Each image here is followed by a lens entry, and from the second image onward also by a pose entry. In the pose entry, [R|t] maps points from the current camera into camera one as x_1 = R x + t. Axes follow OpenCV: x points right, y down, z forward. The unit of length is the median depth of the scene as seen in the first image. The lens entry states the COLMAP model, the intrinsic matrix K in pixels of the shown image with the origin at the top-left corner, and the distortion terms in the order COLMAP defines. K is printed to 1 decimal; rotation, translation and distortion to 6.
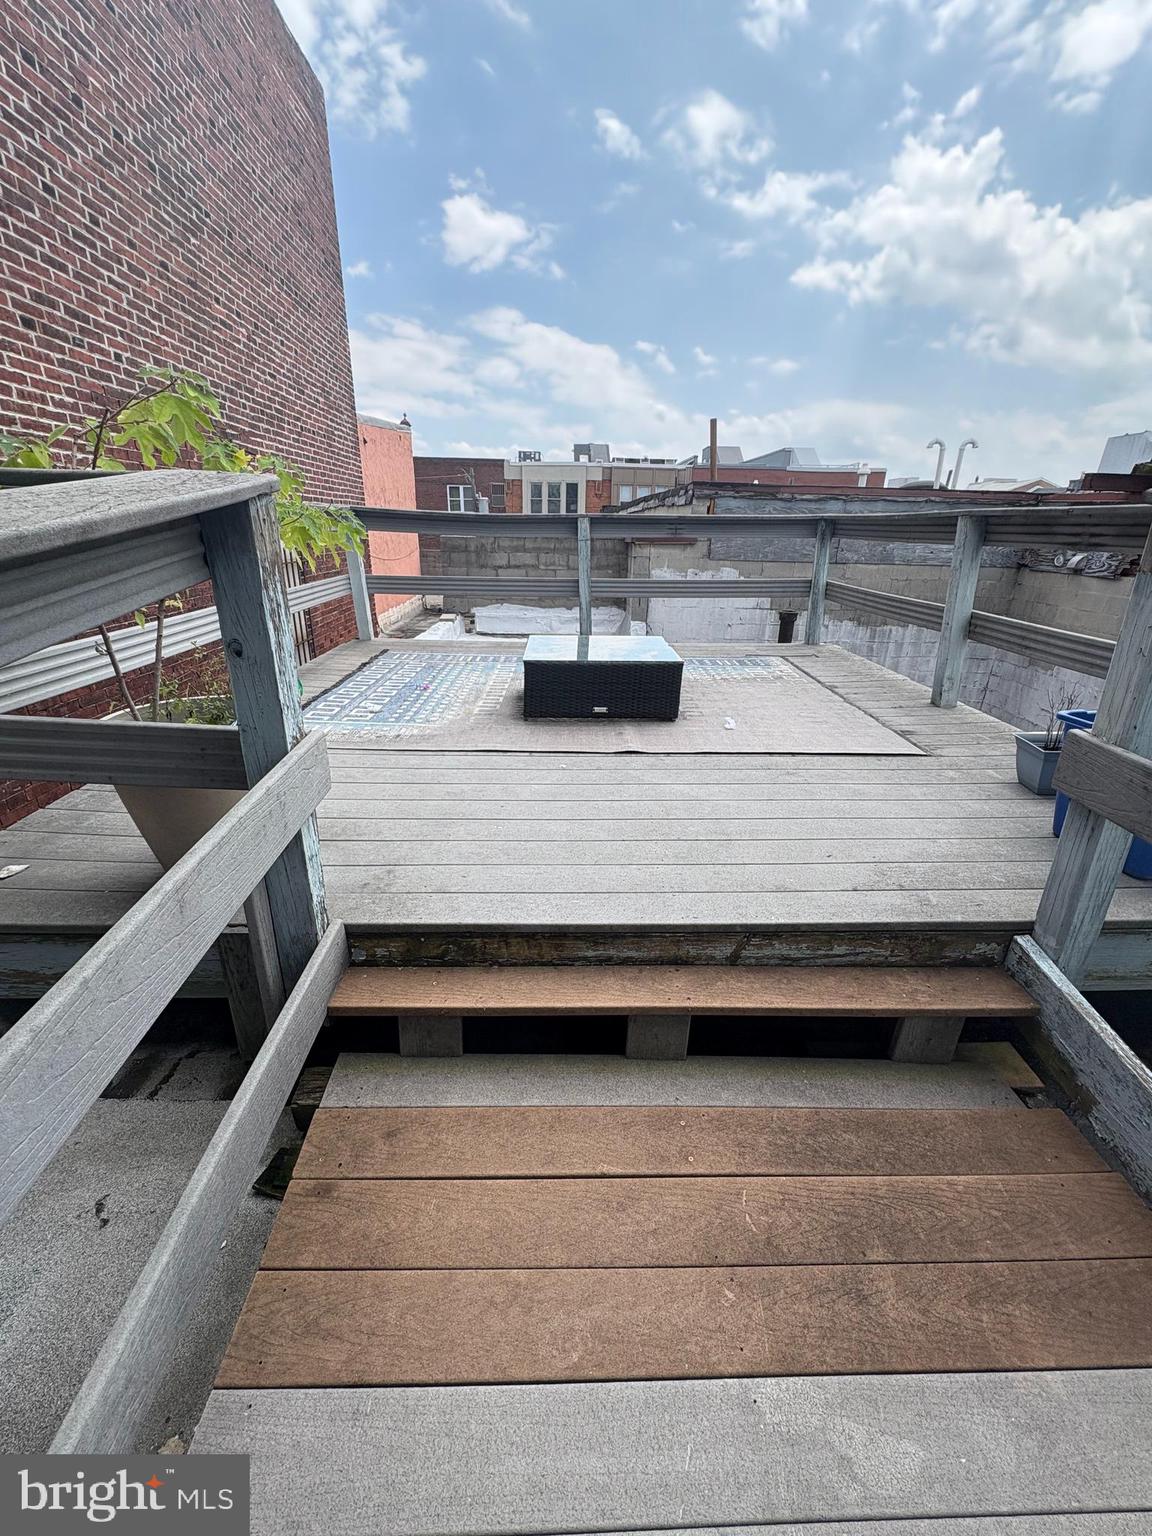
lens RADIAL K [[613.4, 0, 576.0], [0, 613.4, 768.0], [0, 0, 1]] dist [0.000390, 0.000215]
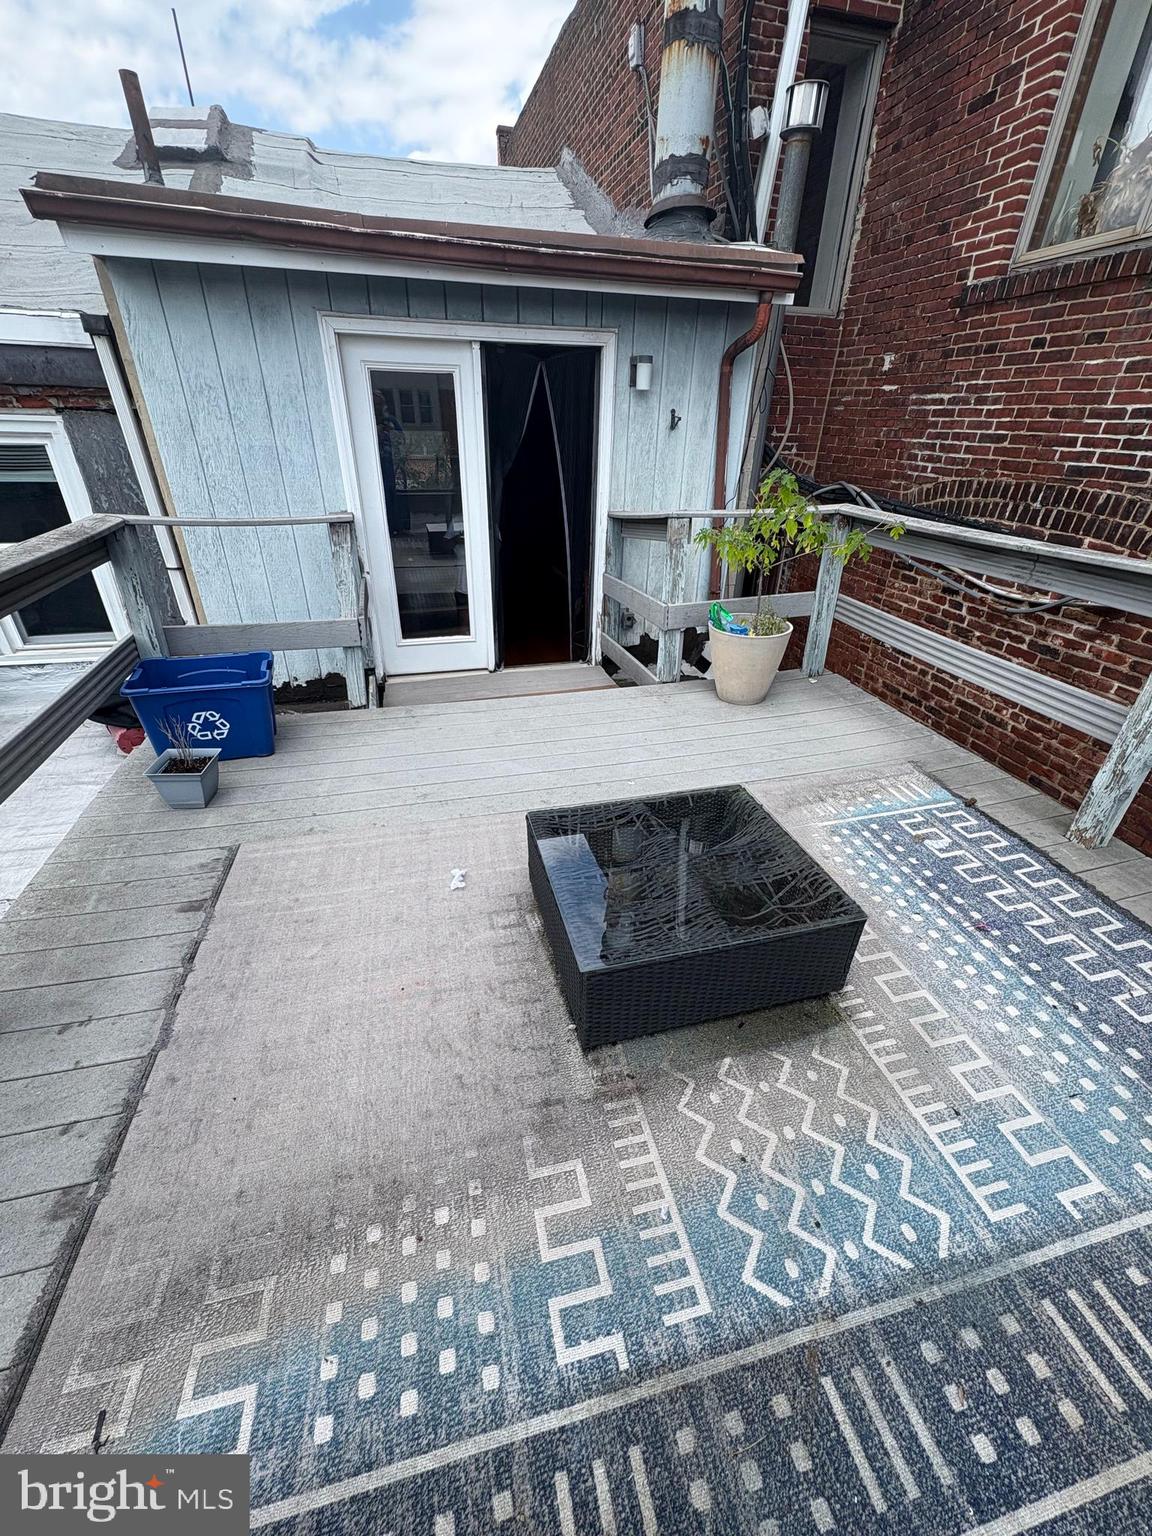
lens RADIAL K [[613.4, 0, 576.0], [0, 613.4, 768.0], [0, 0, 1]] dist [0.000390, 0.000215]
pose [[-0.973307, 0.084153, -0.213524, 0.281931], [-0.114403, 0.628635, 0.769240, -0.781280], [0.198962, 0.773134, -0.602227, 1.481627]]
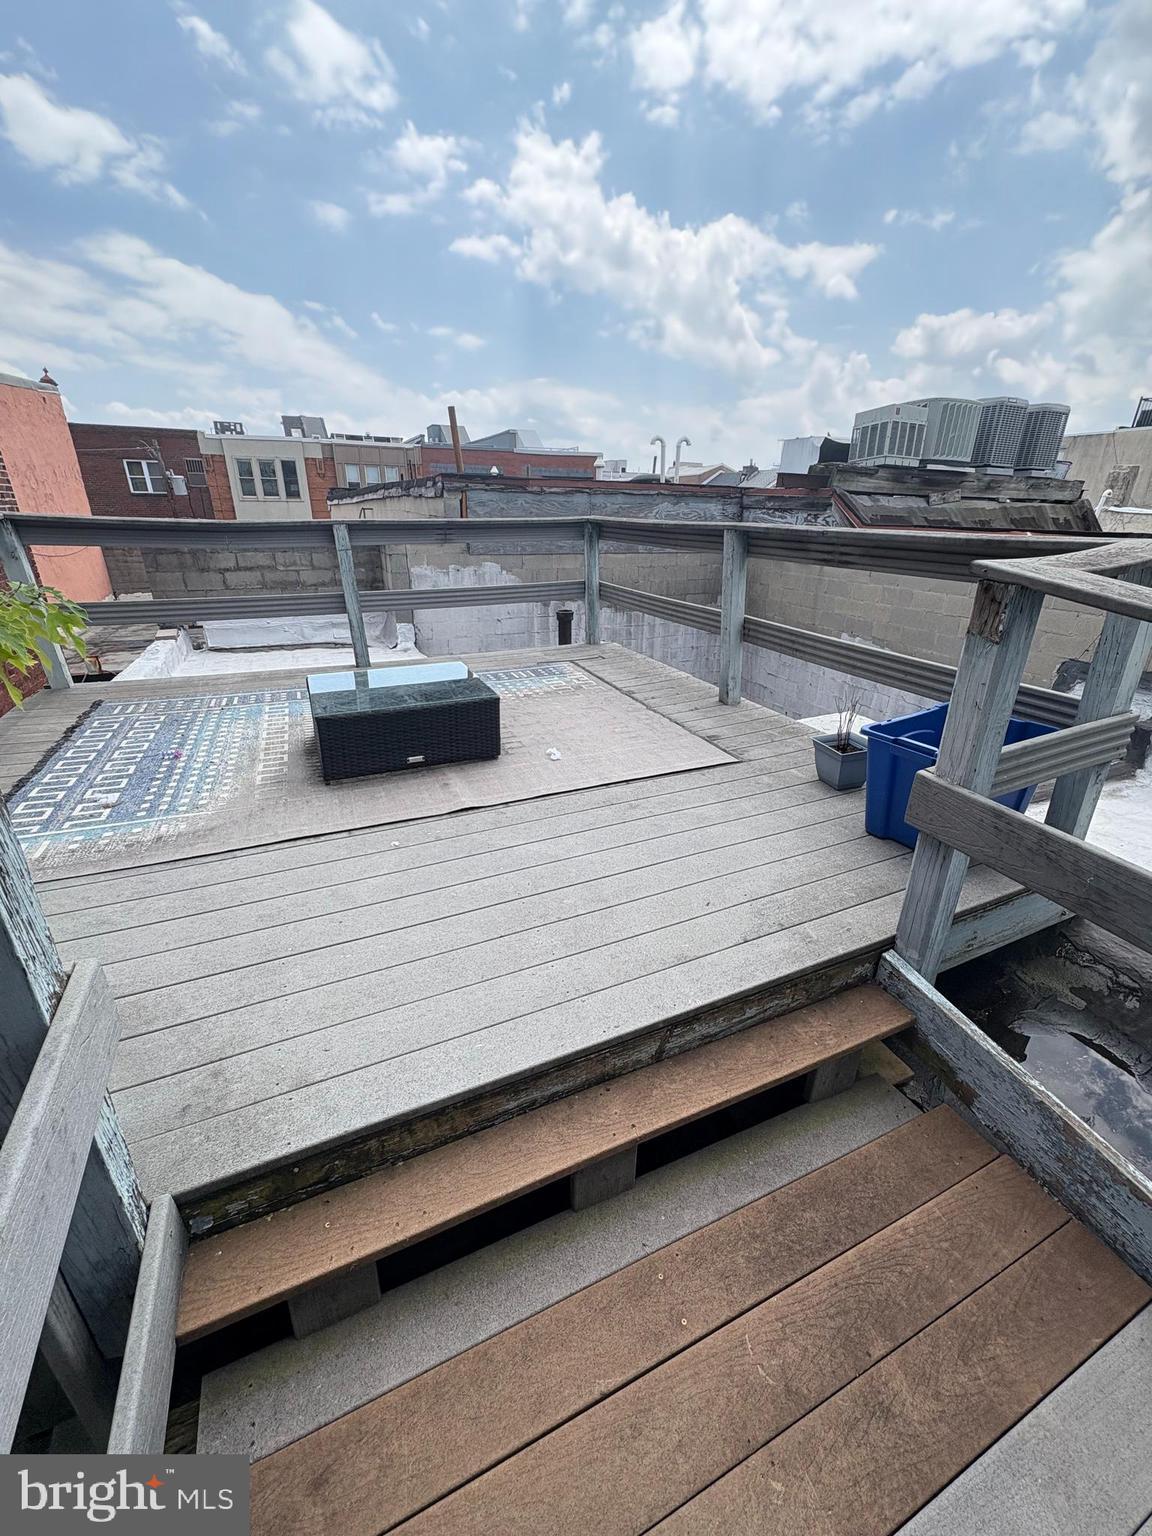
lens RADIAL K [[613.4, 0, 576.0], [0, 613.4, 768.0], [0, 0, 1]] dist [0.000390, 0.000215]
pose [[0.921984, -0.156899, 0.354018, -0.068494], [0.146114, 0.987614, 0.057176, -0.109016], [-0.358604, -0.000988, 0.933489, 0.100202]]
